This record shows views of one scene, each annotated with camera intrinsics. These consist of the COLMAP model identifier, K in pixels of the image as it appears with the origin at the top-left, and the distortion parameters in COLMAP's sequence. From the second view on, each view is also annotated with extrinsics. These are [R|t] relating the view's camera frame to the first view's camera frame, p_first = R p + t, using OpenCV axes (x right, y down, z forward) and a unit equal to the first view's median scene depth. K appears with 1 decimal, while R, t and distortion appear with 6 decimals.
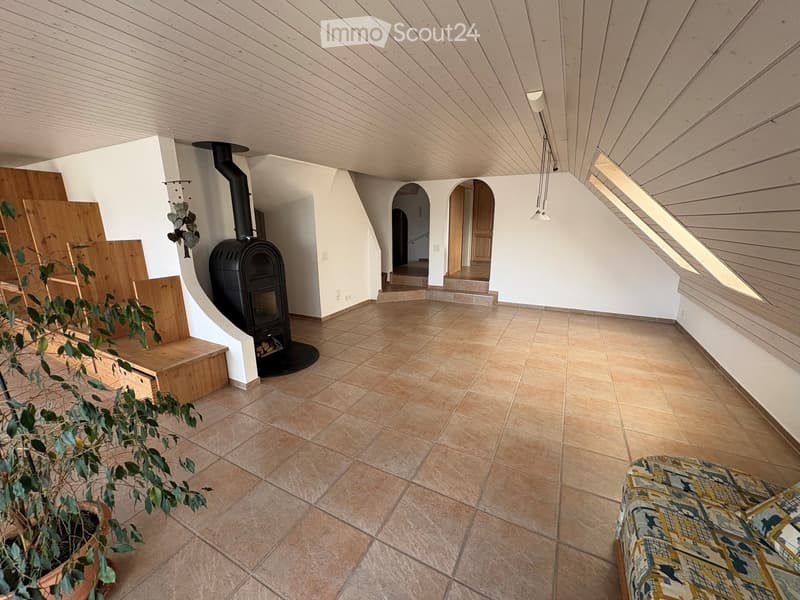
lens RADIAL K [[319.4, 0, 400.0], [0, 319.4, 300.0], [0, 0, 1]] dist [-0.003342, -0.000201]
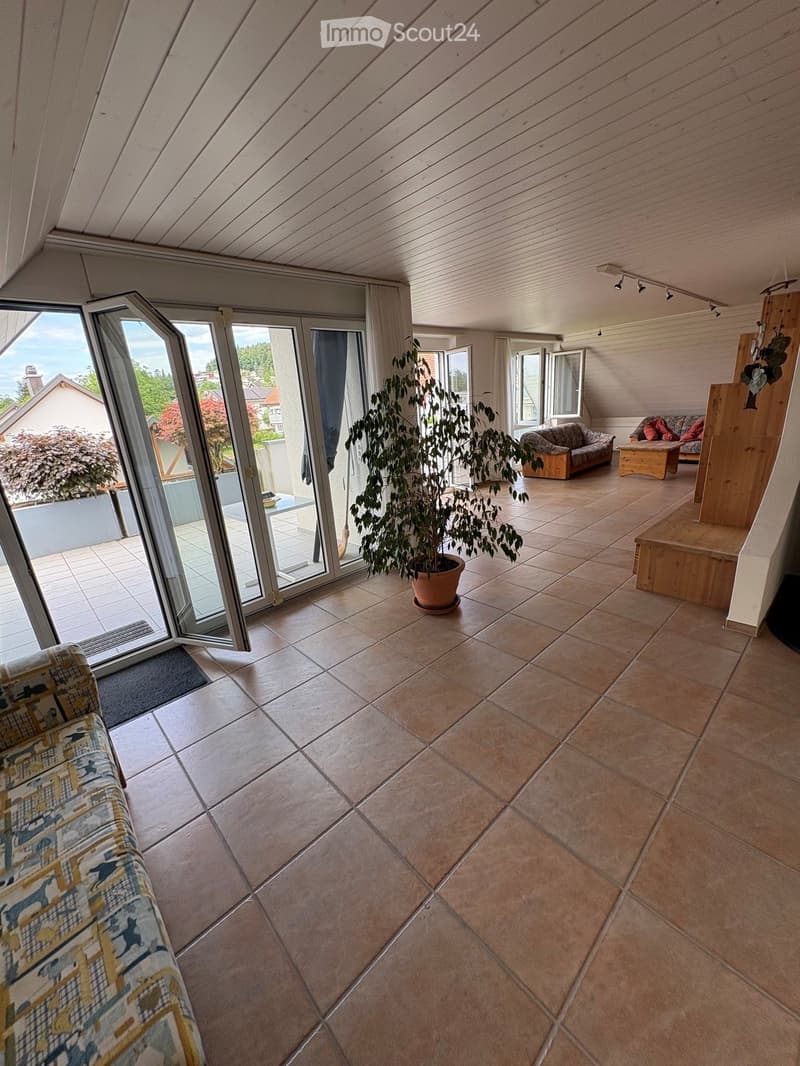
lens RADIAL K [[425.7, 0, 400.0], [0, 425.7, 533.0], [0, 0, 1]] dist [-0.003342, -0.000201]
pose [[-0.329336, 0.315981, -0.889772, 0.609628], [-0.153911, 0.911774, 0.380762, -0.162469], [0.931584, 0.262345, -0.251647, 0.819294]]
